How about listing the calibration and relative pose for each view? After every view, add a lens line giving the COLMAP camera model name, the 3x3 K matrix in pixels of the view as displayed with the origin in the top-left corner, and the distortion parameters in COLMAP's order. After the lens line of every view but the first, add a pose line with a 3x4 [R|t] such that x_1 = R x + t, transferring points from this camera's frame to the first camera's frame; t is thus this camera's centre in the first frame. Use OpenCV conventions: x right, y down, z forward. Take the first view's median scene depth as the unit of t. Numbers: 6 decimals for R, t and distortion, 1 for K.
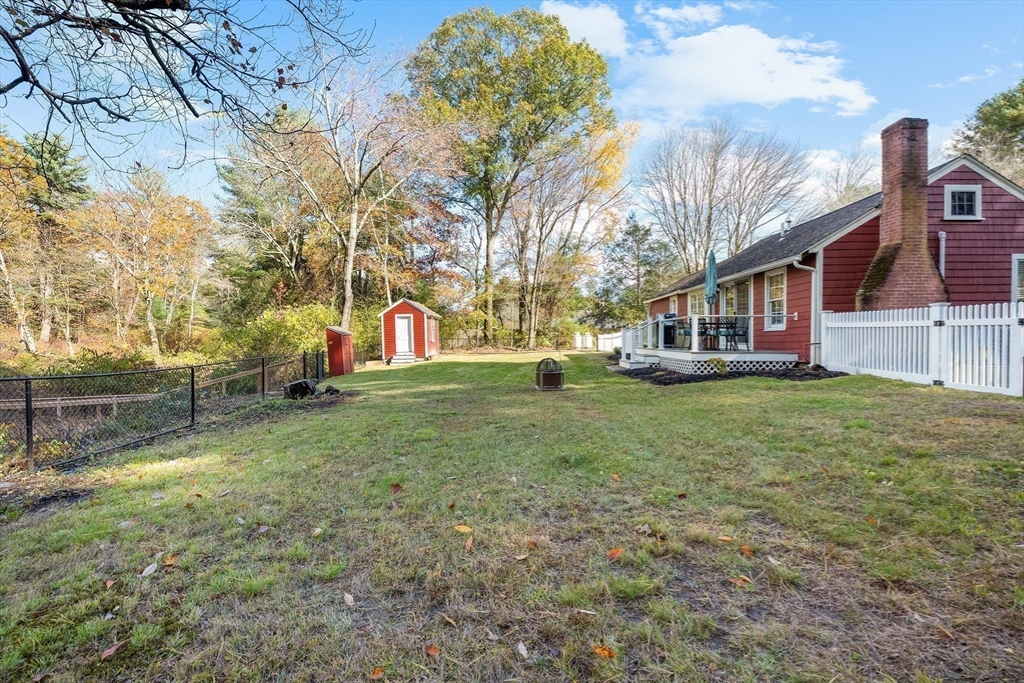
lens RADIAL K [[412.0, 0, 517.7], [0, 412.0, 346.4], [0, 0, 1]] dist [-0.020274, 0.000090]
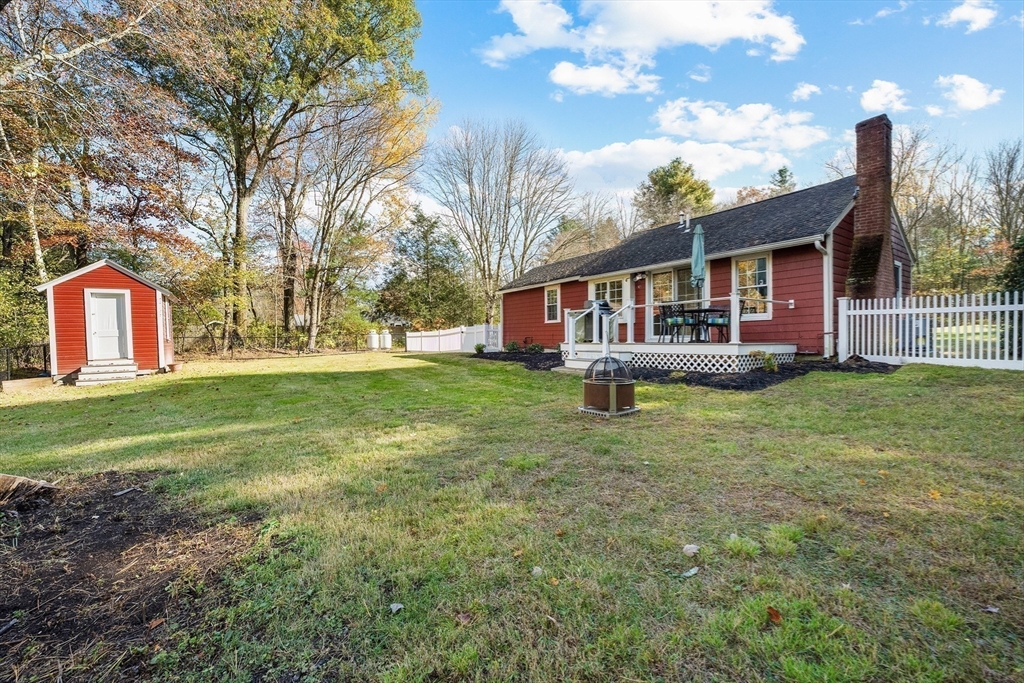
lens RADIAL K [[412.0, 0, 517.7], [0, 412.0, 346.4], [0, 0, 1]] dist [-0.020274, 0.000090]
pose [[0.811933, -0.011659, 0.583635, -0.146368], [0.015389, 0.999881, -0.001434, 0.005498], [-0.583548, 0.010146, 0.812015, 0.252484]]
